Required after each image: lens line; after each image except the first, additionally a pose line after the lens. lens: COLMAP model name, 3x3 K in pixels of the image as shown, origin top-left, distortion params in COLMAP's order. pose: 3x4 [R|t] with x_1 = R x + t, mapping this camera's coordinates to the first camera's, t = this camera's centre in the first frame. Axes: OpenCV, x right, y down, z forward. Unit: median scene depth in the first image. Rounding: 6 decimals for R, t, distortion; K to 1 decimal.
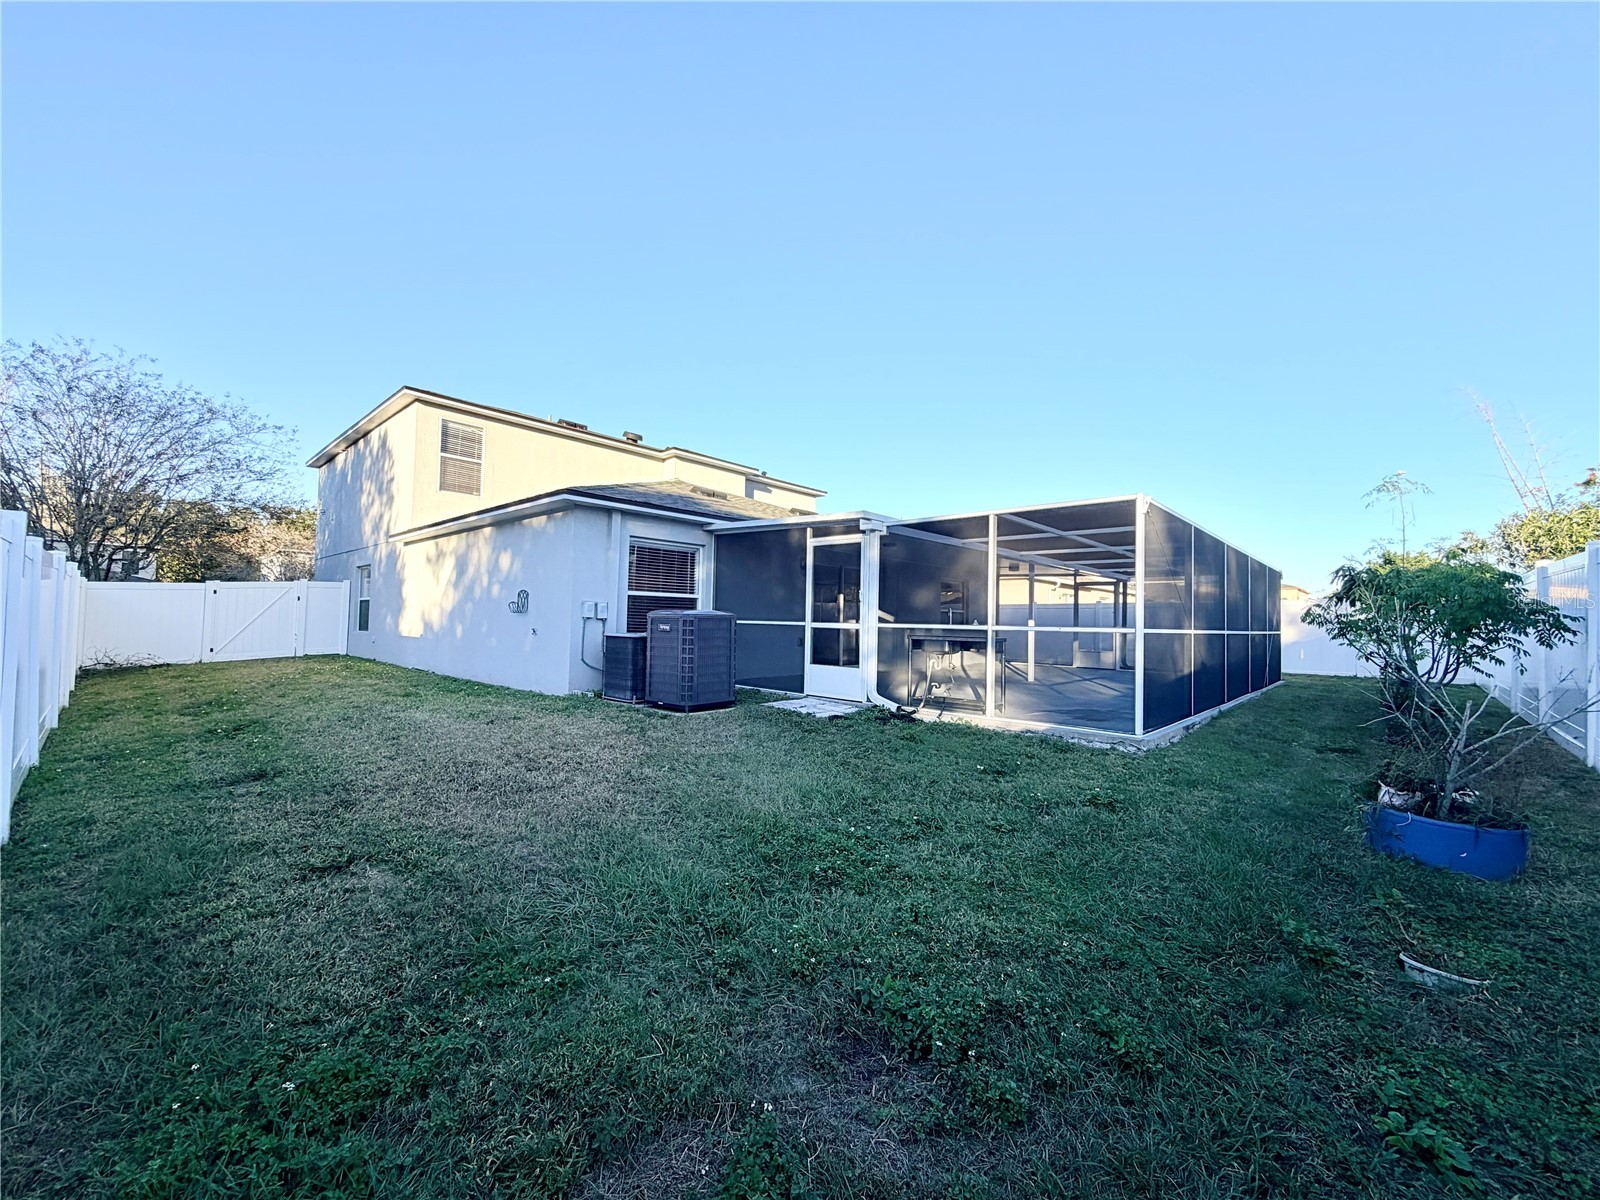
lens RADIAL K [[640.5, 0, 793.5], [0, 640.5, 597.4], [0, 0, 1]] dist [-0.001982, 0.000264]
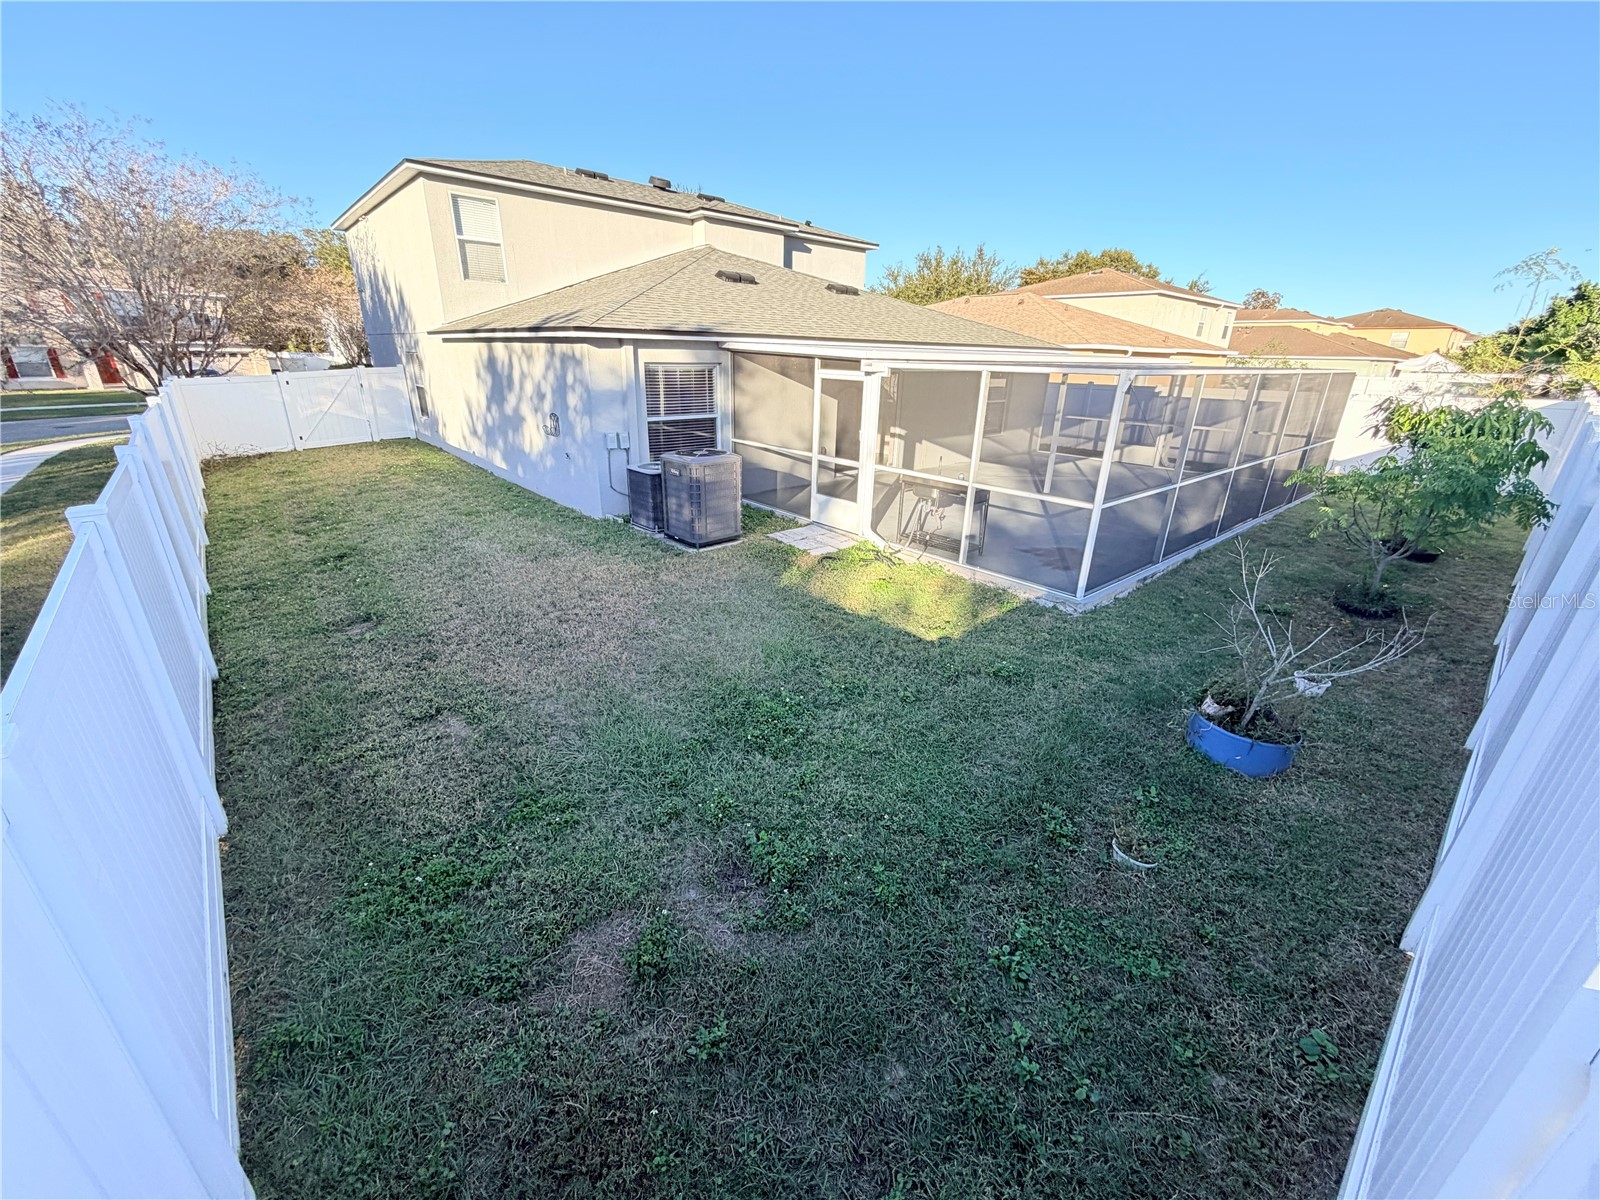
lens RADIAL K [[638.9, 0, 792.5], [0, 638.9, 599.7], [0, 0, 1]] dist [0.000564, -0.000190]
pose [[0.994455, 0.037490, -0.098255, 0.208379], [0.004464, 0.918410, 0.395606, -0.331462], [0.105069, -0.393851, 0.913149, -0.127462]]
